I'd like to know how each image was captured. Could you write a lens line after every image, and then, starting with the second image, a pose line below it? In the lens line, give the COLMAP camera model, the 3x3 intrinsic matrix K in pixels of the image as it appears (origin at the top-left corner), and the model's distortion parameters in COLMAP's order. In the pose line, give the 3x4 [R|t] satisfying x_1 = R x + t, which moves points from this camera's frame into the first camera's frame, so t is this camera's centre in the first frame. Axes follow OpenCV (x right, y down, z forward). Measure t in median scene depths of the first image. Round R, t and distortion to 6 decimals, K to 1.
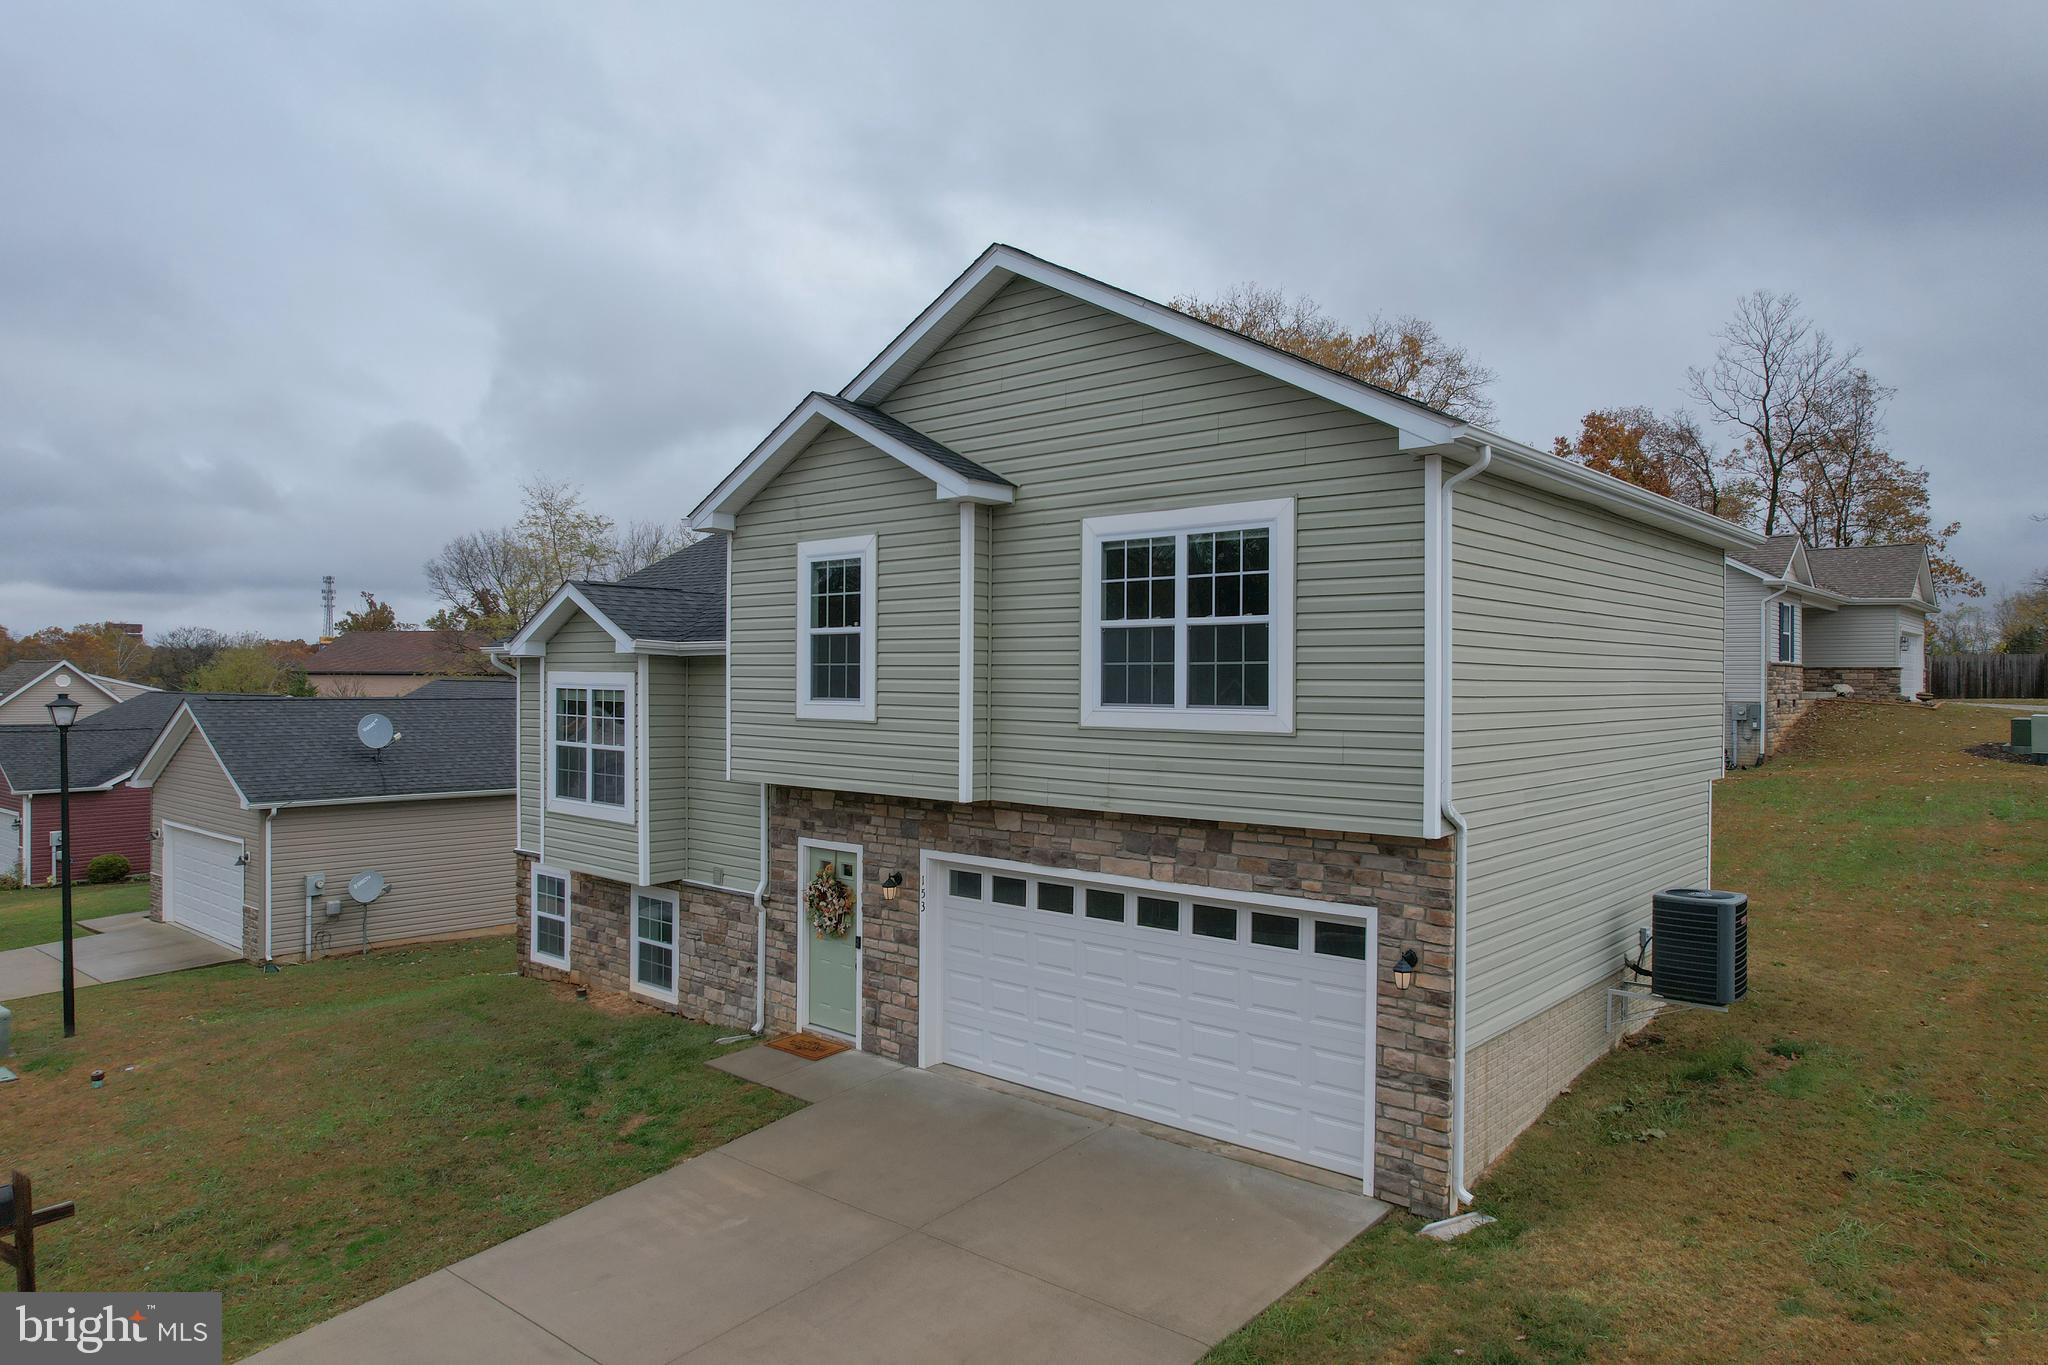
lens RADIAL K [[1305.4, 0, 1024.0], [0, 1305.4, 682.5], [0, 0, 1]] dist [-0.060136, 0.044676]
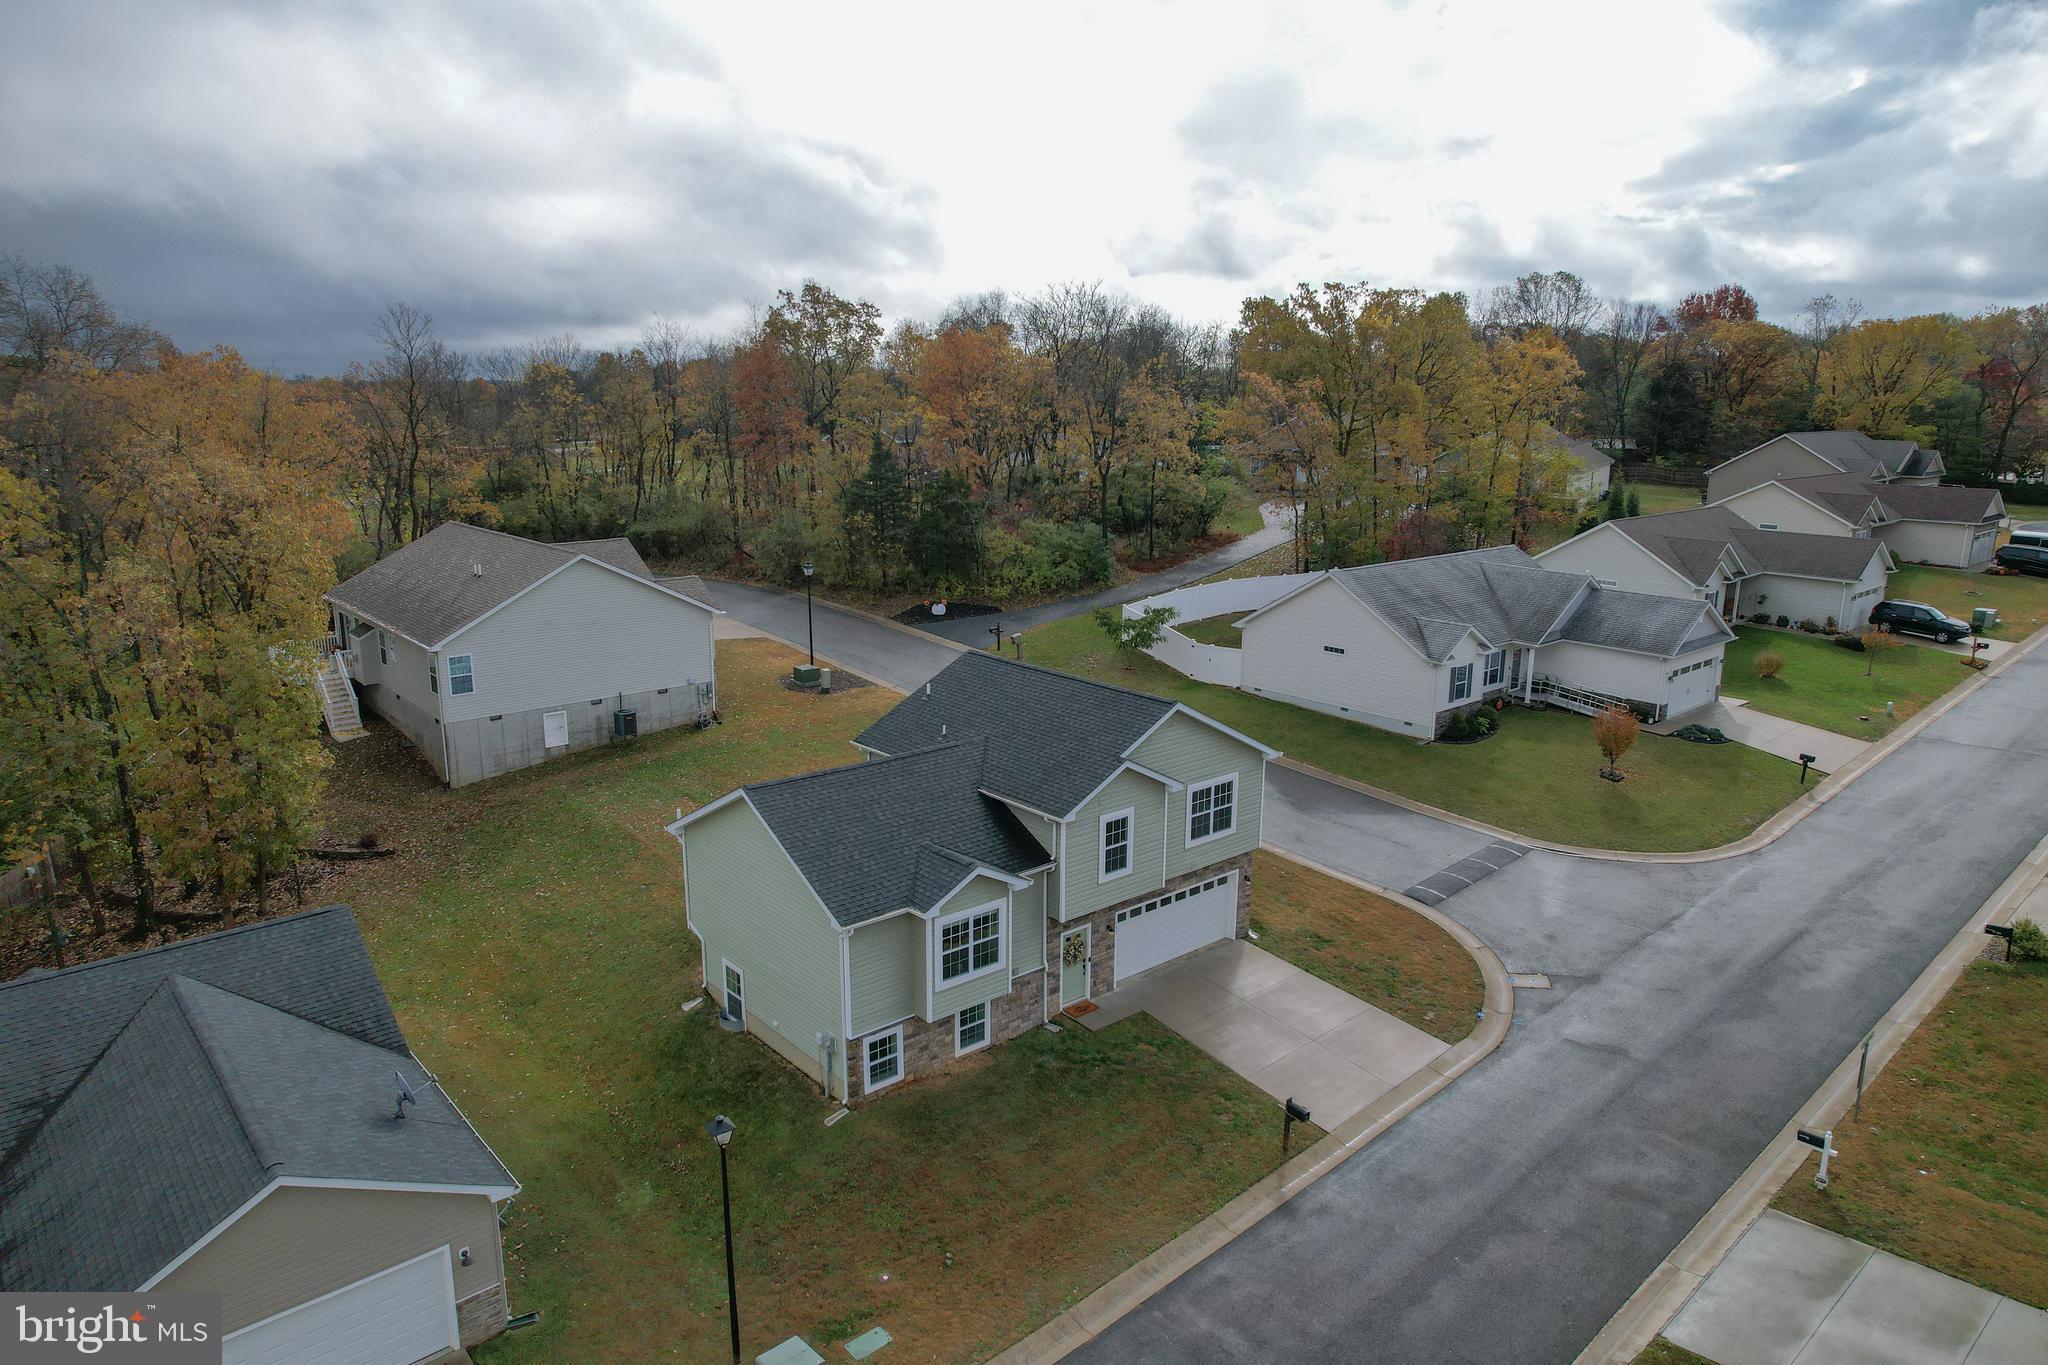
lens RADIAL K [[1305.4, 0, 1024.0], [0, 1305.4, 682.5], [0, 0, 1]] dist [-0.060136, 0.044676]
pose [[0.135822, -0.228804, 0.963951, -2.533991], [-0.002169, 0.972896, 0.231233, -0.931504], [-0.990731, -0.033497, 0.131645, 0.853665]]
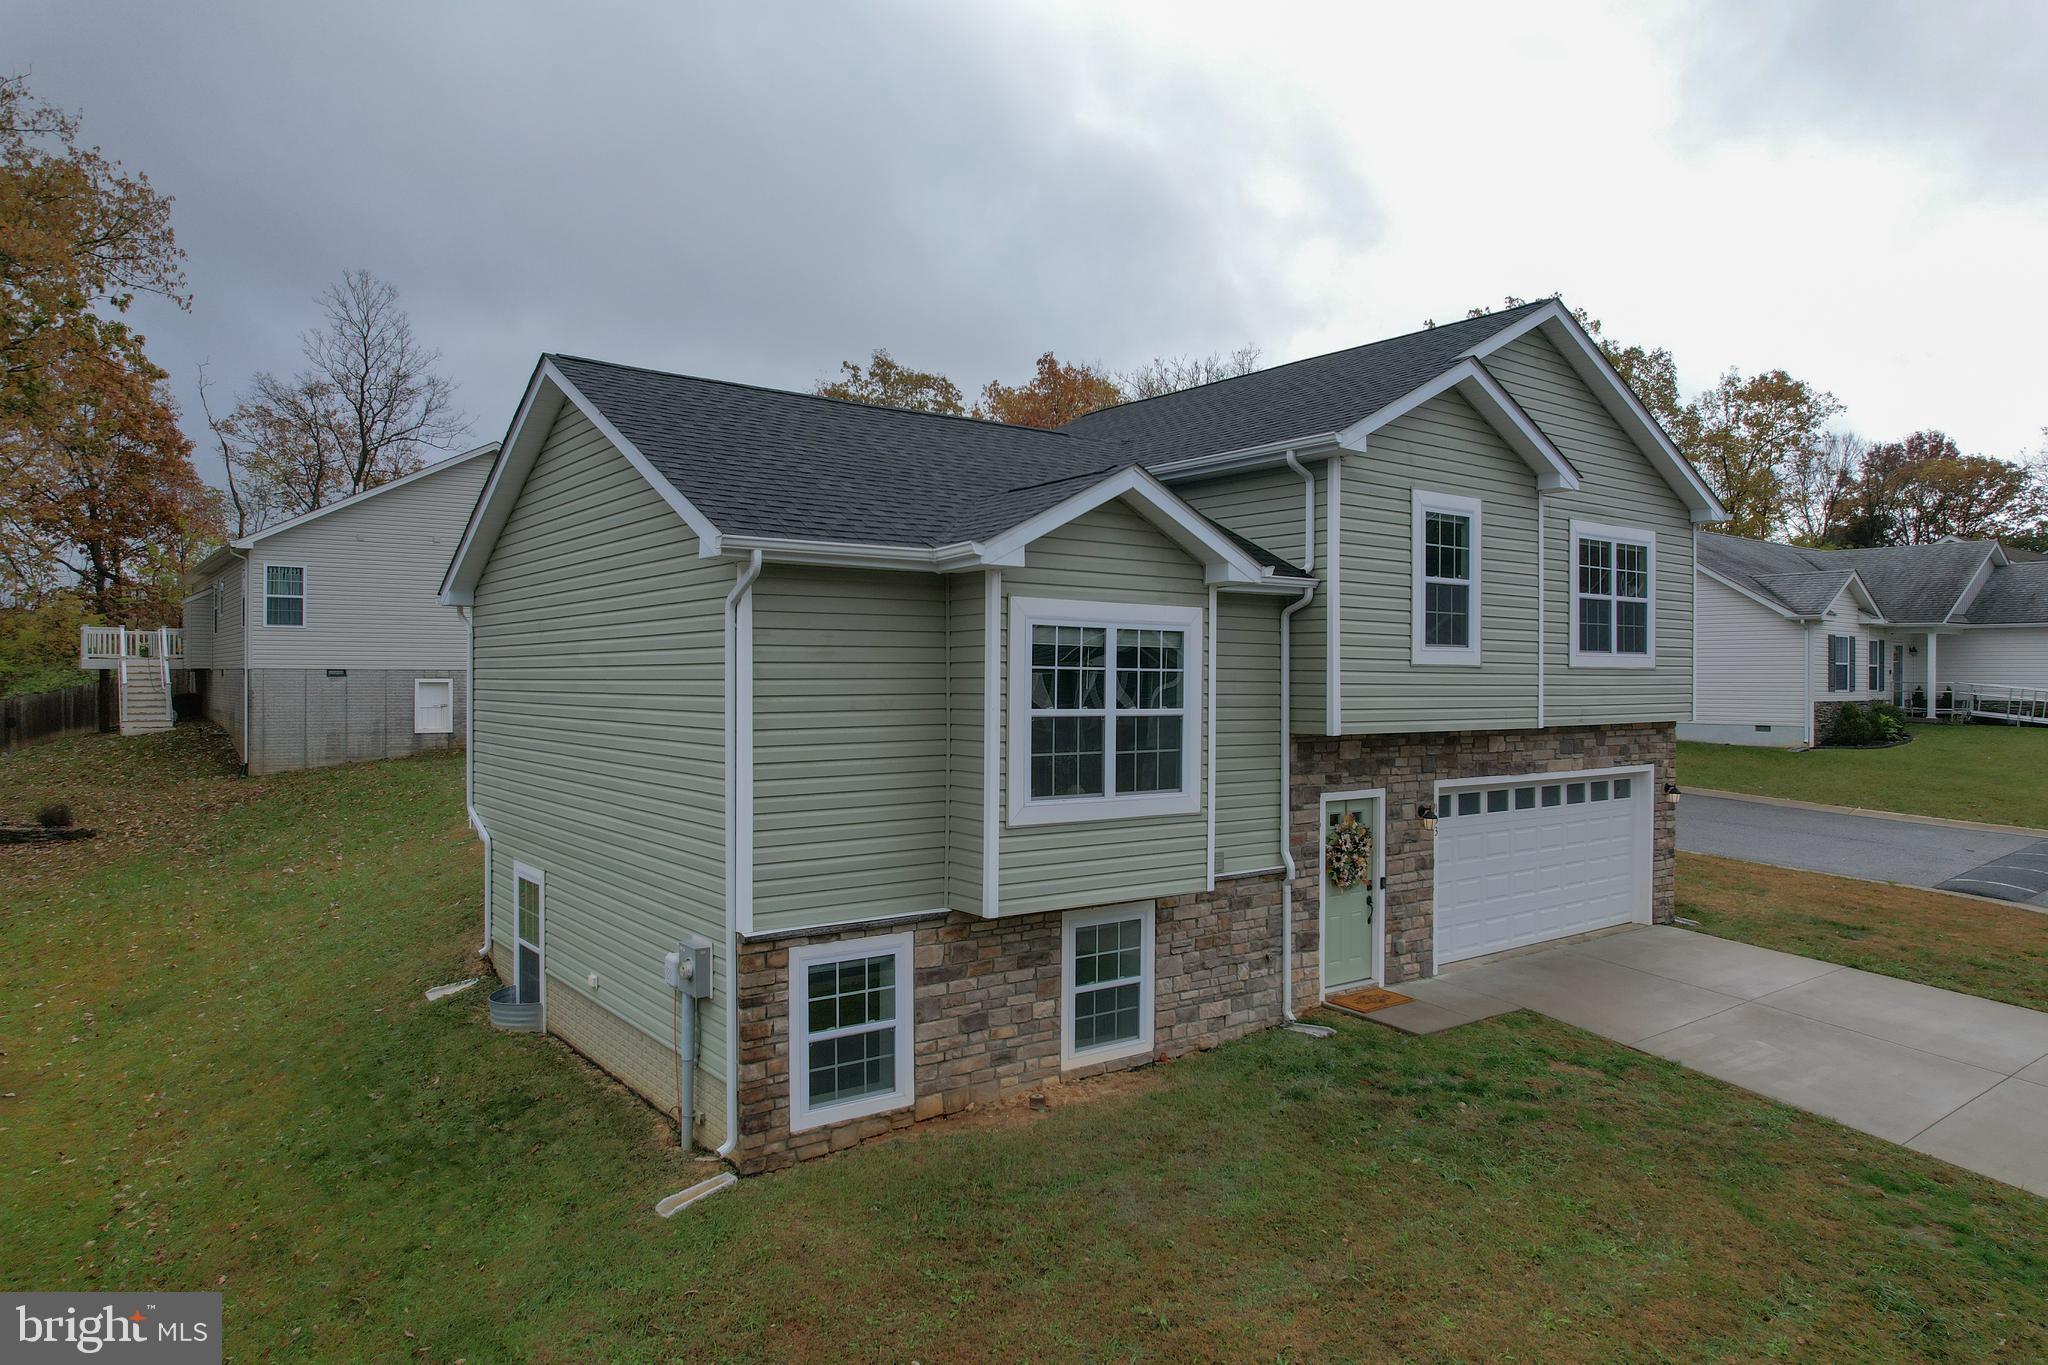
lens RADIAL K [[1305.4, 0, 1024.0], [0, 1305.4, 682.5], [0, 0, 1]] dist [-0.060136, 0.044676]
pose [[0.199310, -0.009141, 0.979894, -1.245580], [-0.002187, 0.999950, 0.009773, 0.033109], [-0.979934, -0.004091, 0.199280, 1.125327]]
